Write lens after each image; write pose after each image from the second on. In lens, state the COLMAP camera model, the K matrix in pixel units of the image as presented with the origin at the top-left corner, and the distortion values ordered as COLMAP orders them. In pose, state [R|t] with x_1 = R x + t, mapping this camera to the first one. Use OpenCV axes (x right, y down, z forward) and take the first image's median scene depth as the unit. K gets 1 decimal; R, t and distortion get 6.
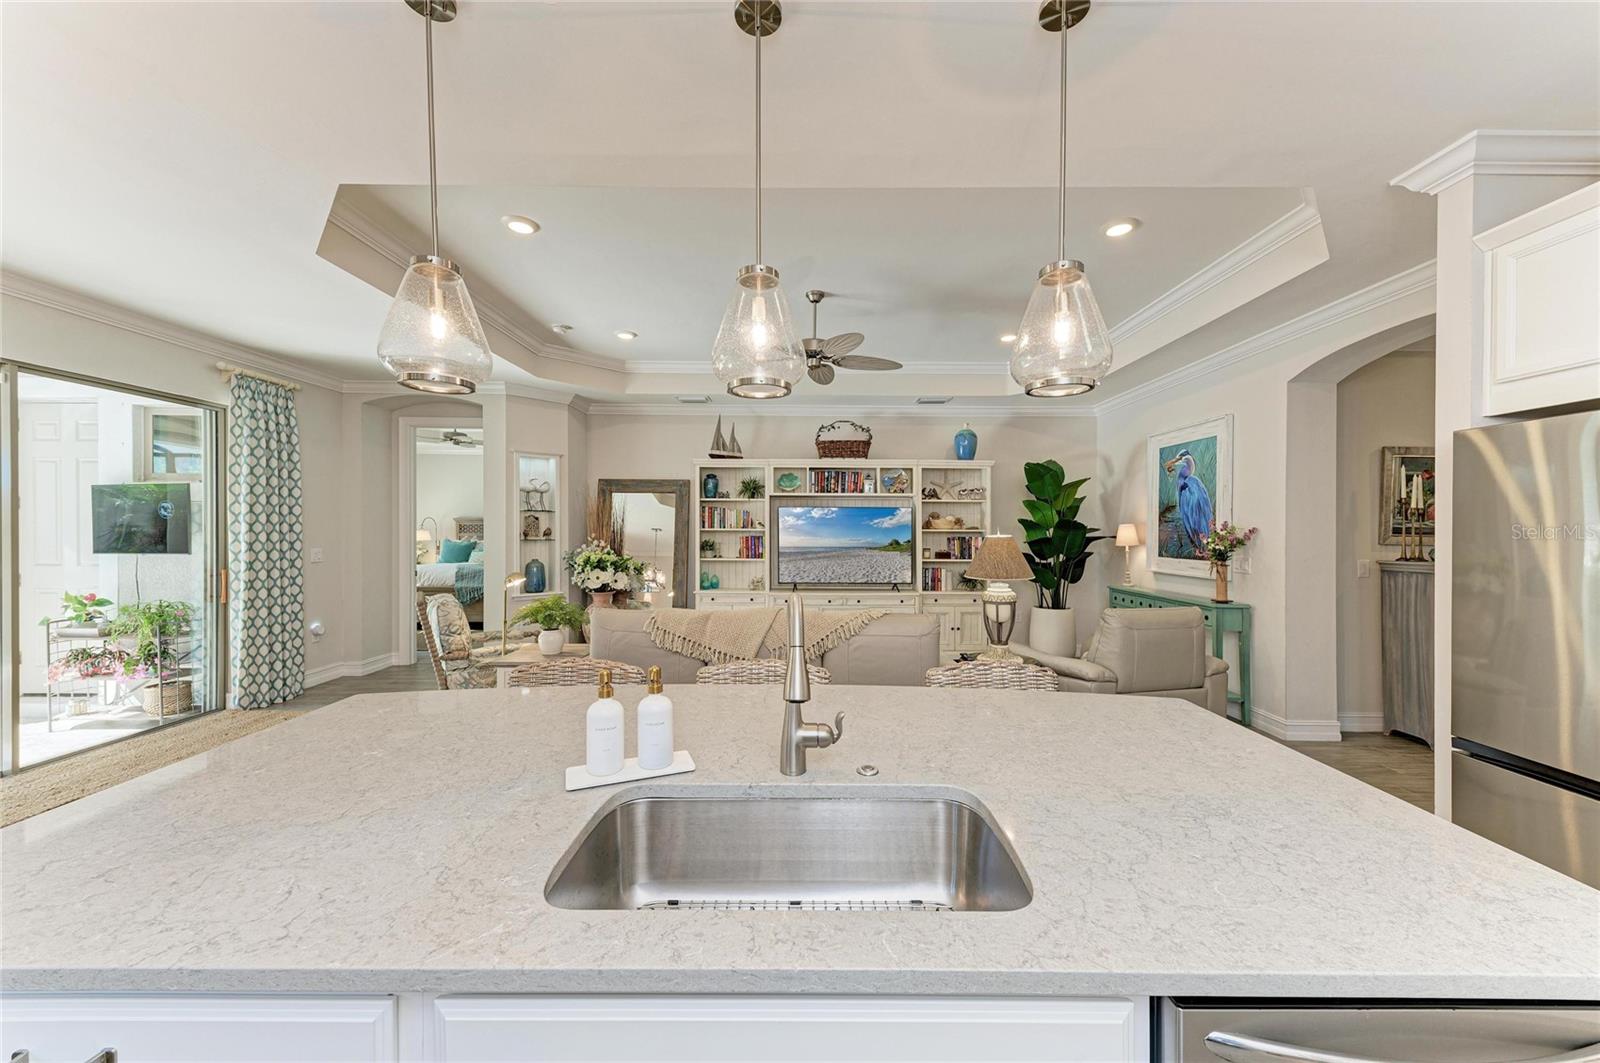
lens RADIAL K [[584.3, 0, 804.6], [0, 584.3, 532.3], [0, 0, 1]] dist [0.012817, -0.000028]
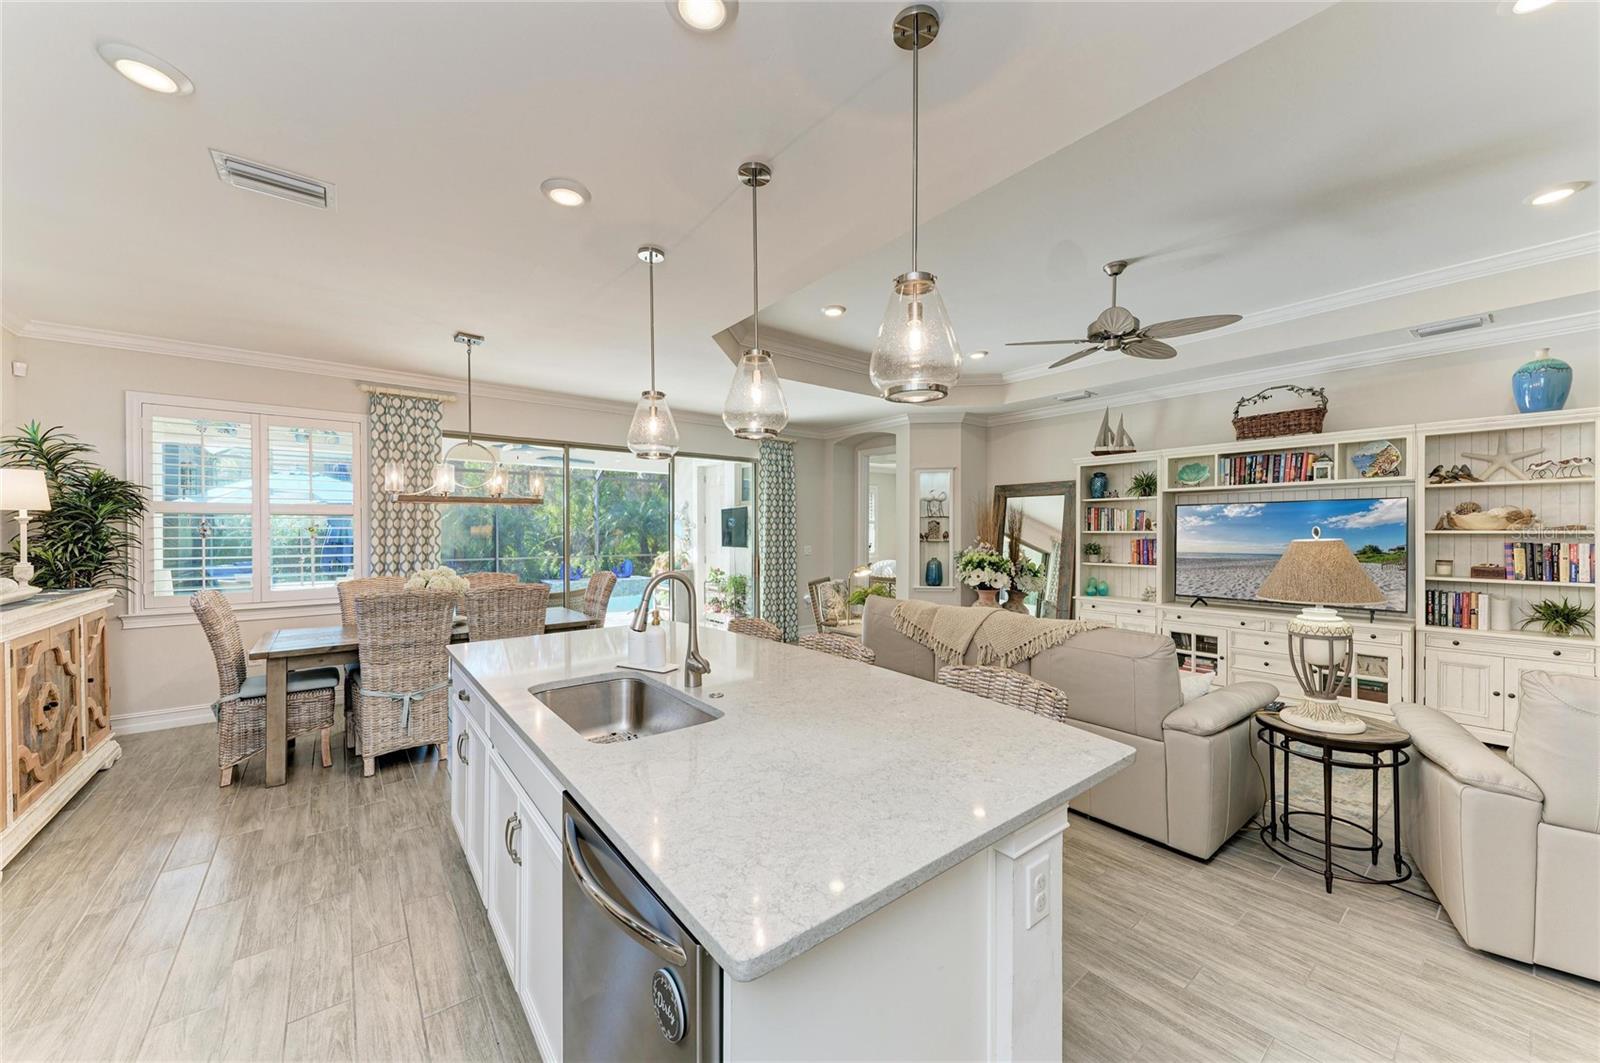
lens RADIAL K [[581.8, 0, 796.7], [0, 581.8, 535.8], [0, 0, 1]] dist [0.014175, -0.005149]
pose [[0.618760, 0.001054, -0.785579, 0.279136], [-0.000198, 0.999999, 0.001186, 0.000342], [0.785580, -0.000578, 0.618760, 0.049227]]
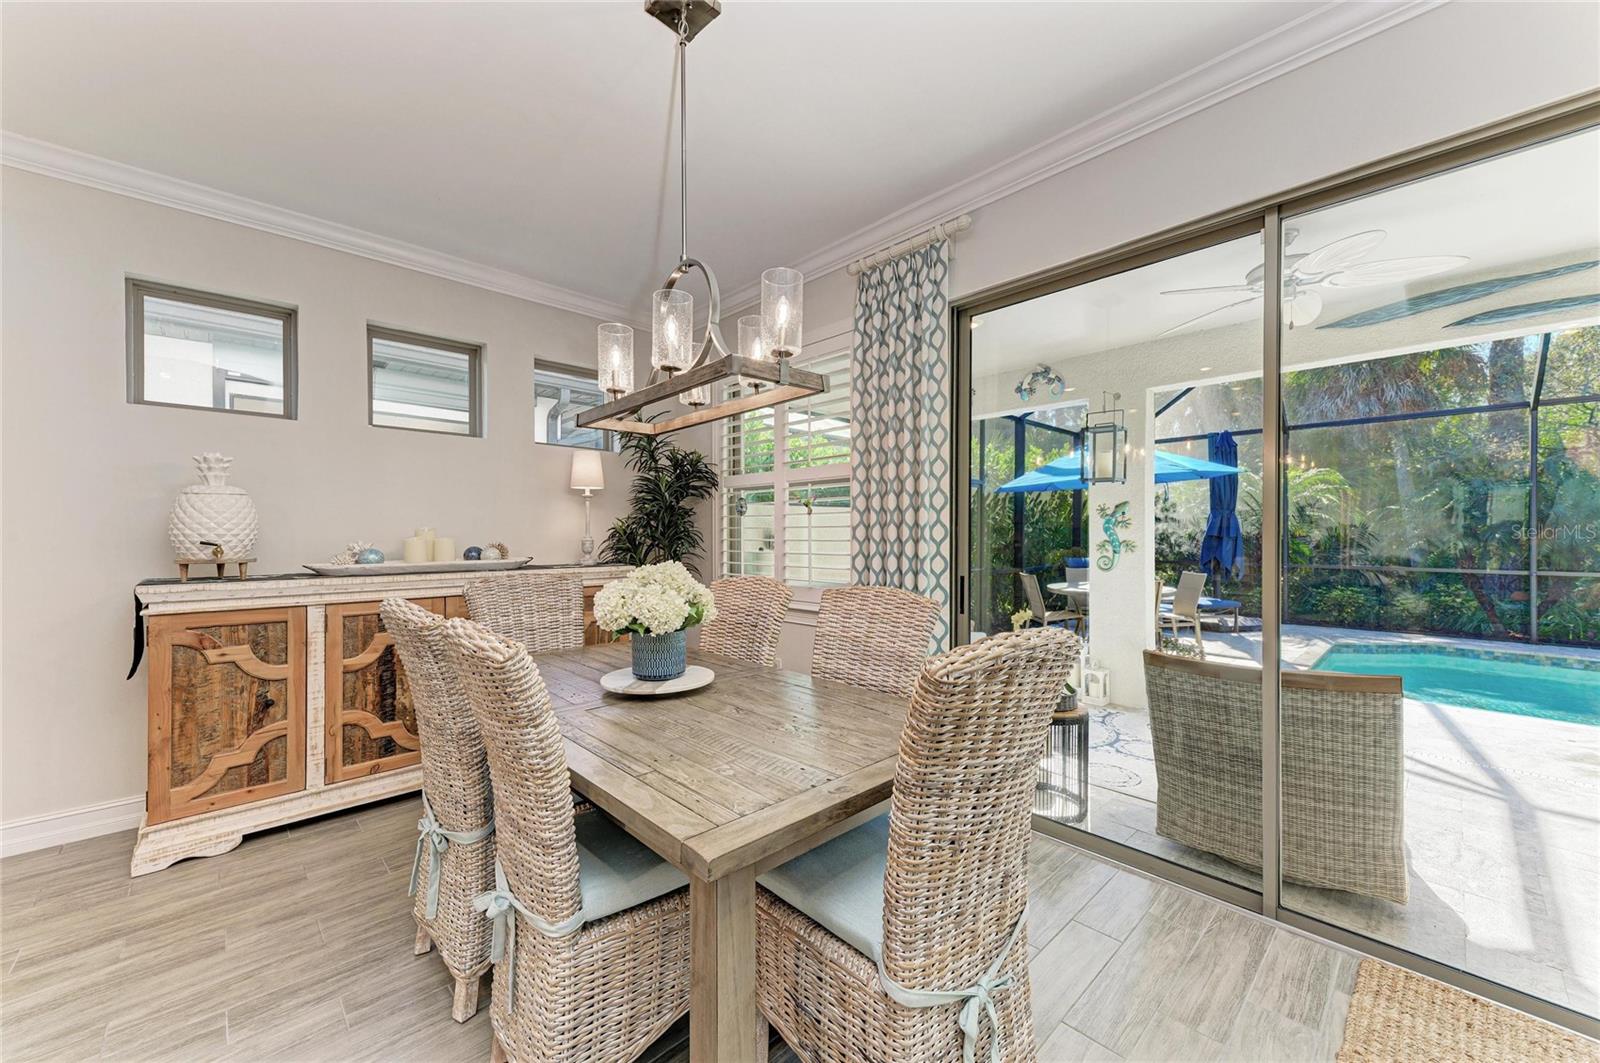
lens RADIAL K [[606.6, 0, 799.0], [0, 606.6, 534.3], [0, 0, 1]] dist [0.022877, -0.008180]
pose [[-0.724623, -0.002956, -0.689139, -0.322725], [-0.005391, 0.999985, 0.001380, 0.020768], [0.689125, 0.004715, -0.724628, 0.414038]]
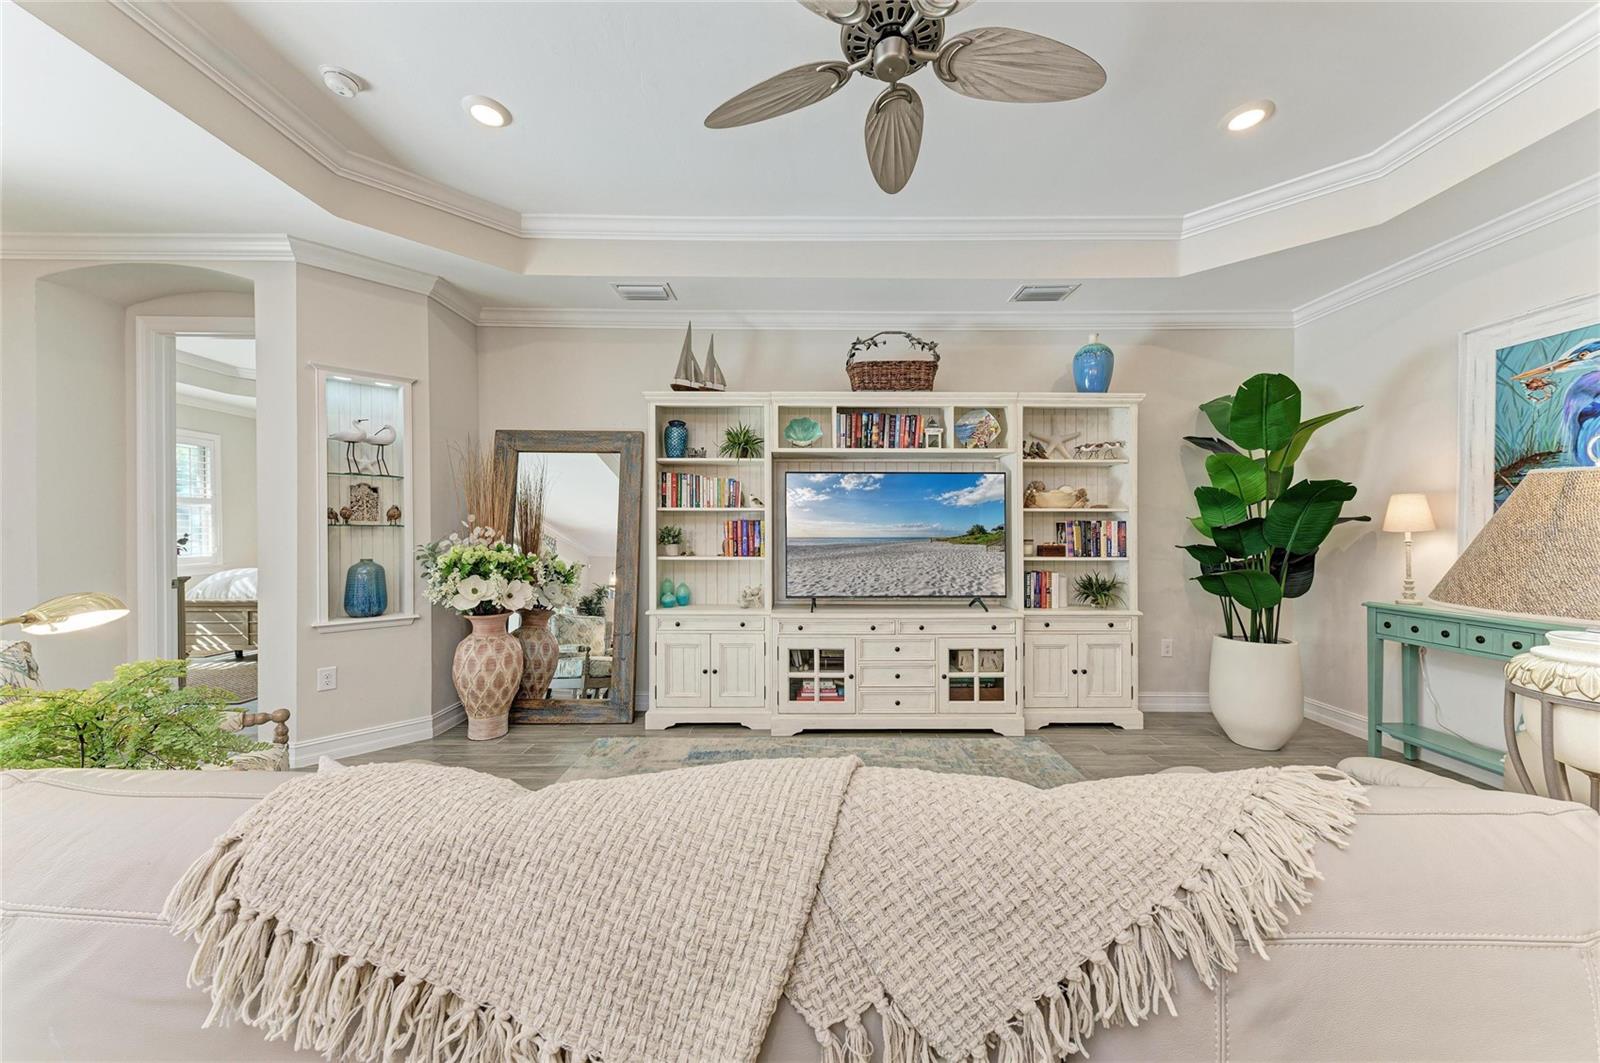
lens RADIAL K [[568.4, 0, 801.9], [0, 568.4, 534.5], [0, 0, 1]] dist [0.018473, -0.005020]
pose [[0.999936, -0.002465, 0.011018, -0.035366], [0.002449, 0.999996, 0.001473, 0.021155], [-0.011022, -0.001446, 0.999938, 0.409044]]
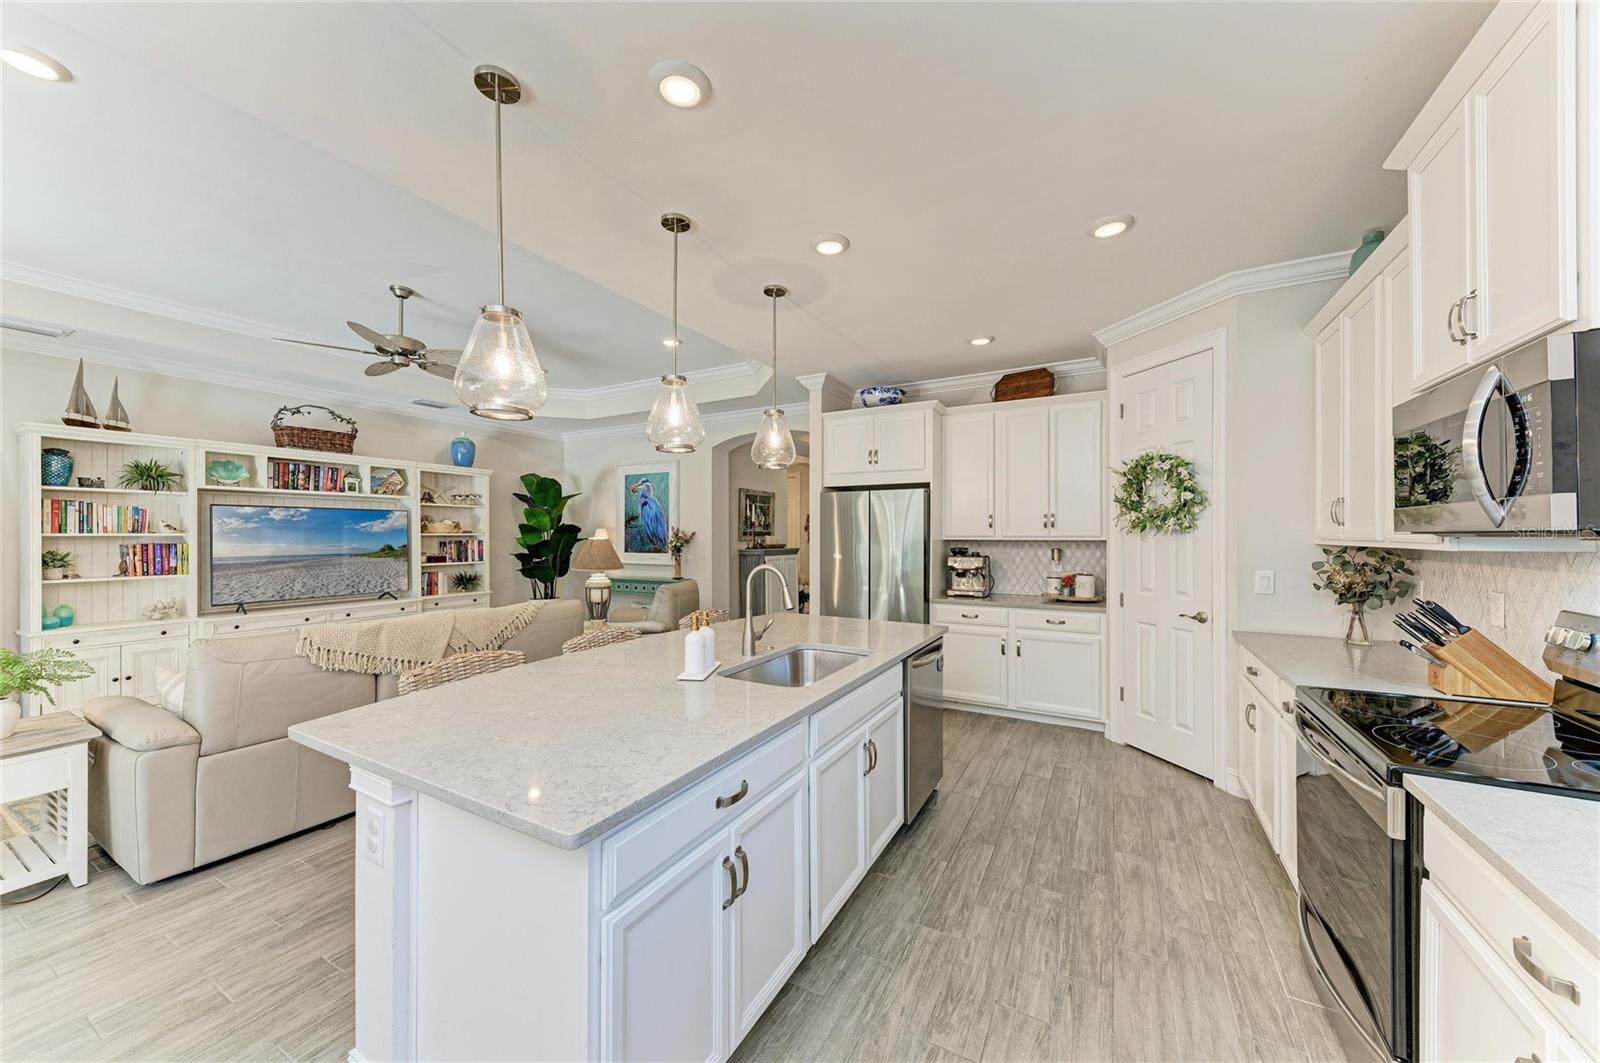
lens RADIAL K [[568.4, 0, 801.9], [0, 568.4, 534.5], [0, 0, 1]] dist [0.018473, -0.005020]
pose [[0.482054, -0.005734, 0.876123, -0.328876], [0.006324, 0.999975, 0.003065, -0.002031], [-0.876119, 0.004063, 0.482078, -0.020138]]
